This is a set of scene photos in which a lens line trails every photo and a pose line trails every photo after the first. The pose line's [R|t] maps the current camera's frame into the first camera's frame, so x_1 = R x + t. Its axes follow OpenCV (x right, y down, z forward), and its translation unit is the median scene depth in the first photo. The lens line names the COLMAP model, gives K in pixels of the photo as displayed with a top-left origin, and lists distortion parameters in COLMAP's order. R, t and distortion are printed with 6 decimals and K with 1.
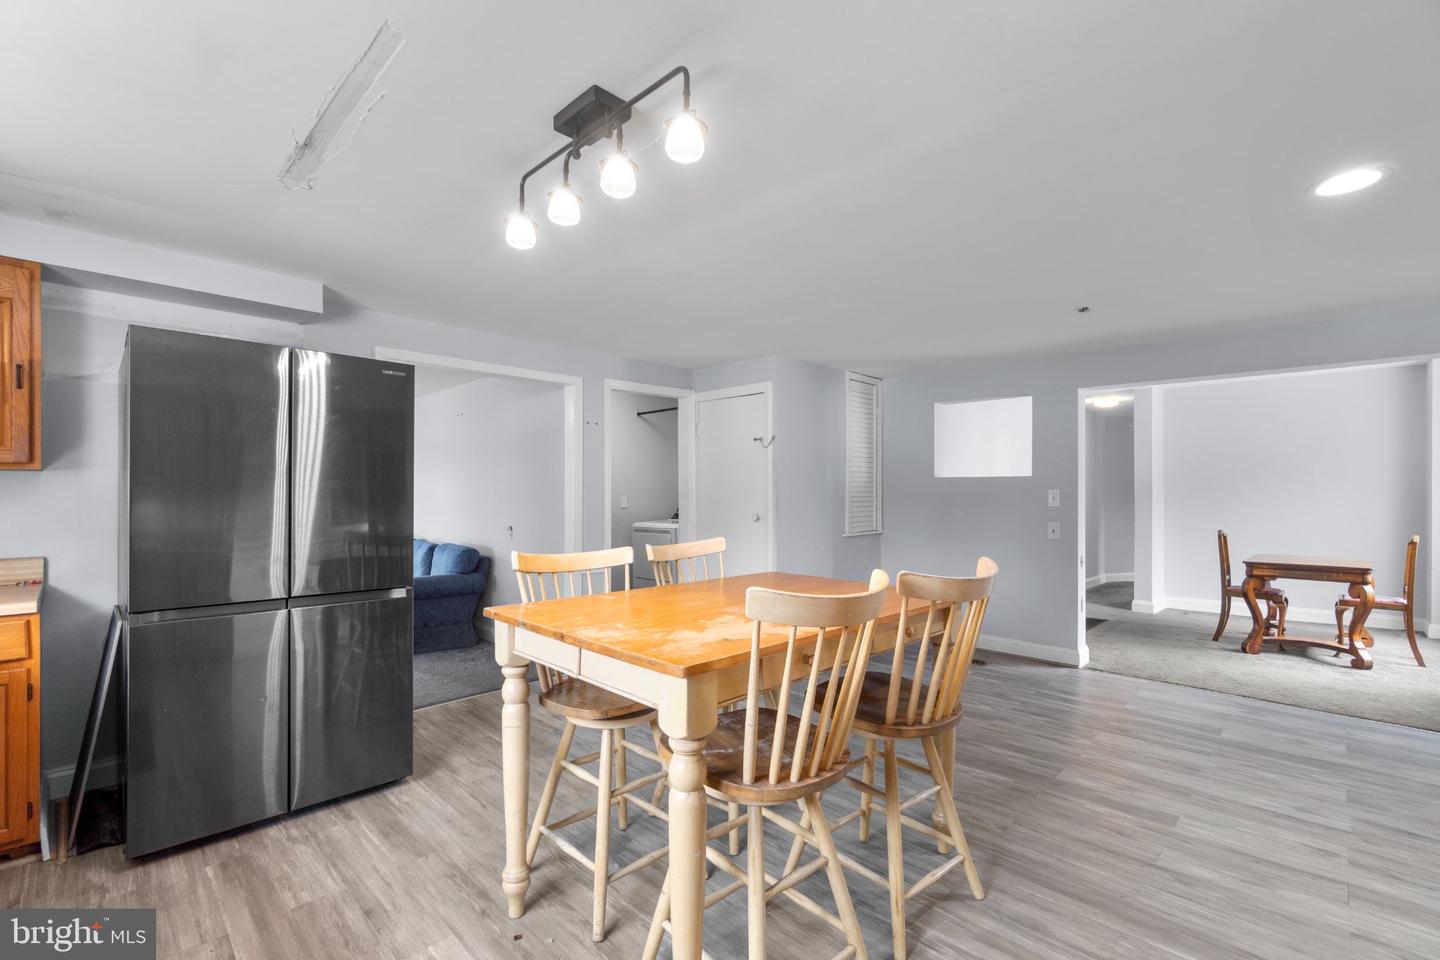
lens RADIAL K [[626.1, 0, 718.8], [0, 626.1, 495.5], [0, 0, 1]] dist [-0.005848, 0.002160]
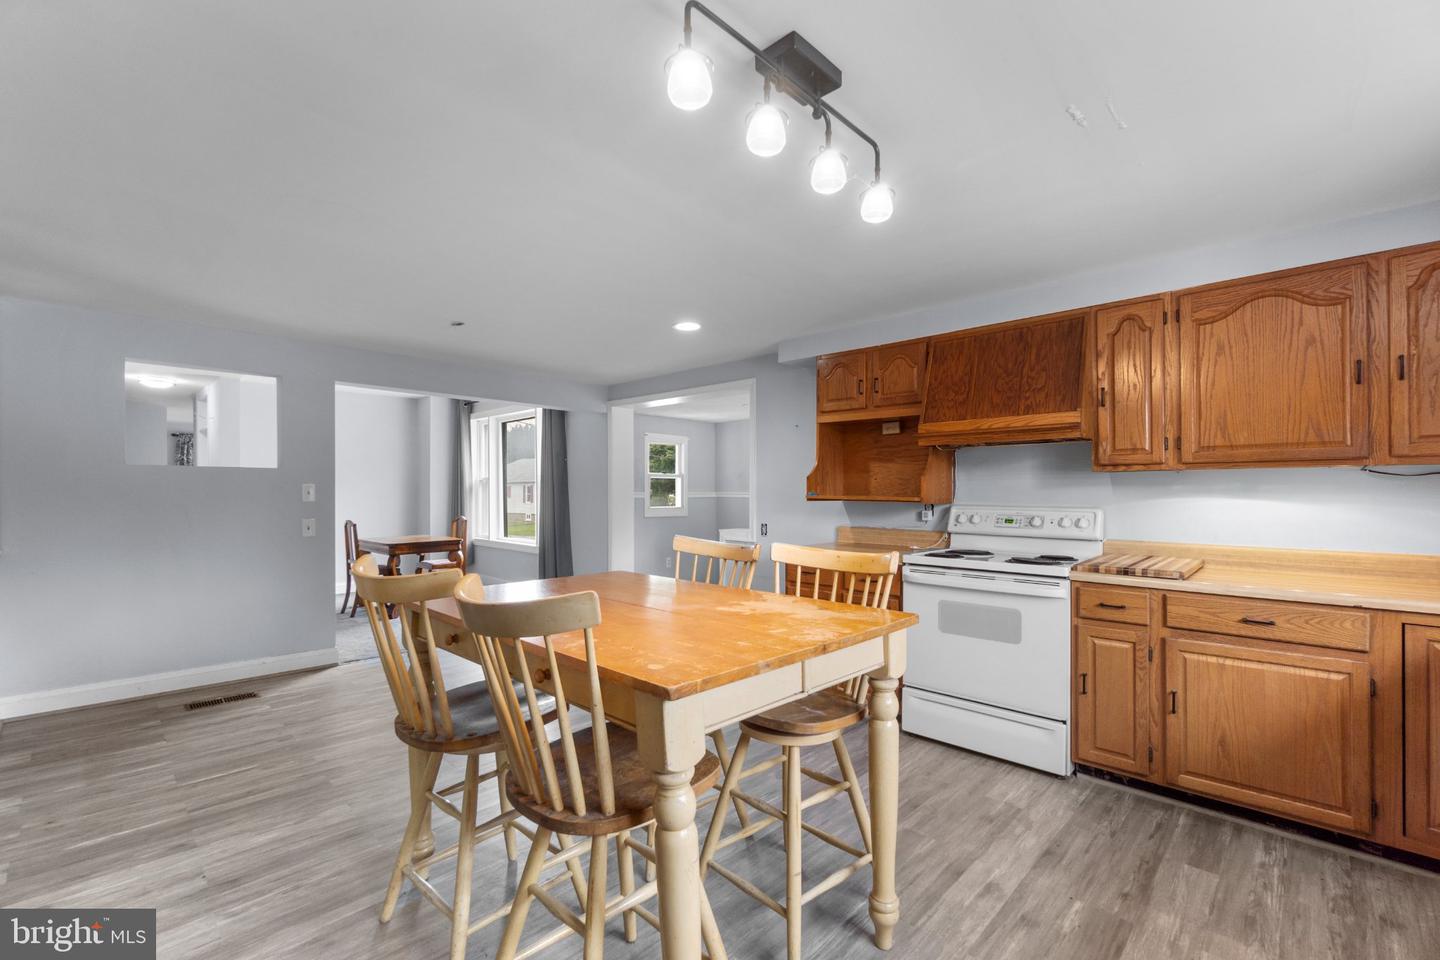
lens RADIAL K [[626.1, 0, 700.6], [0, 626.1, 486.5], [0, 0, 1]] dist [-0.005848, 0.002160]
pose [[0.023592, 0.004108, 0.999713, -0.385240], [0.003670, 0.999984, -0.004196, 0.000580], [-0.999715, 0.003768, 0.023576, 0.391412]]
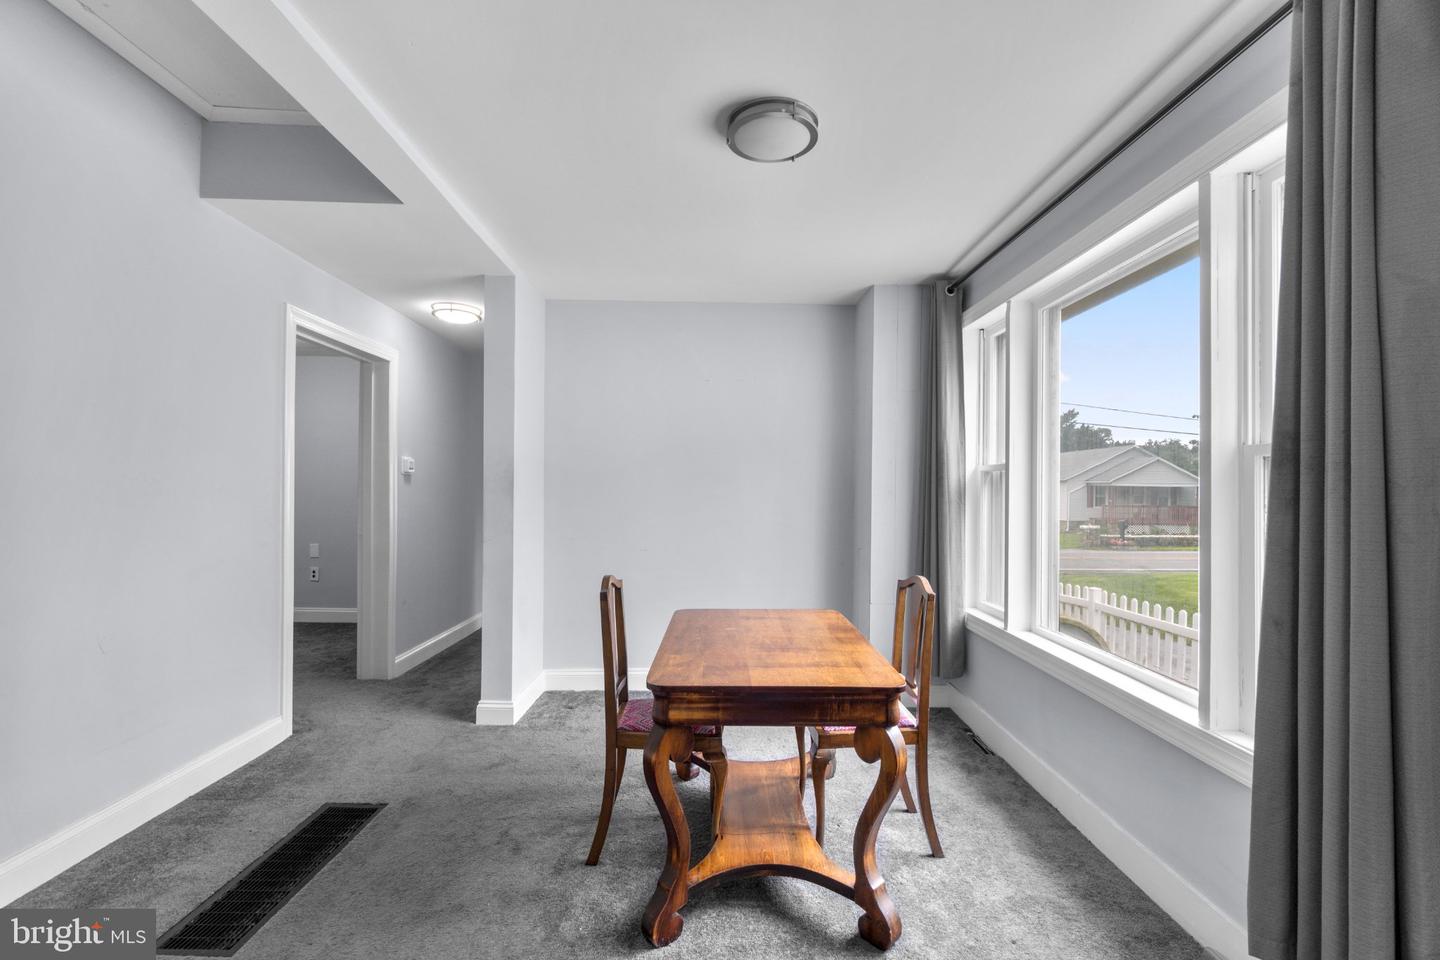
lens RADIAL K [[626.1, 0, 722.1], [0, 626.1, 488.8], [0, 0, 1]] dist [-0.005848, 0.002160]
pose [[0.695303, 0.012443, 0.718609, 0.659806], [-0.013140, 0.999903, -0.004600, -0.001926], [-0.718596, -0.006244, 0.695399, 0.779113]]
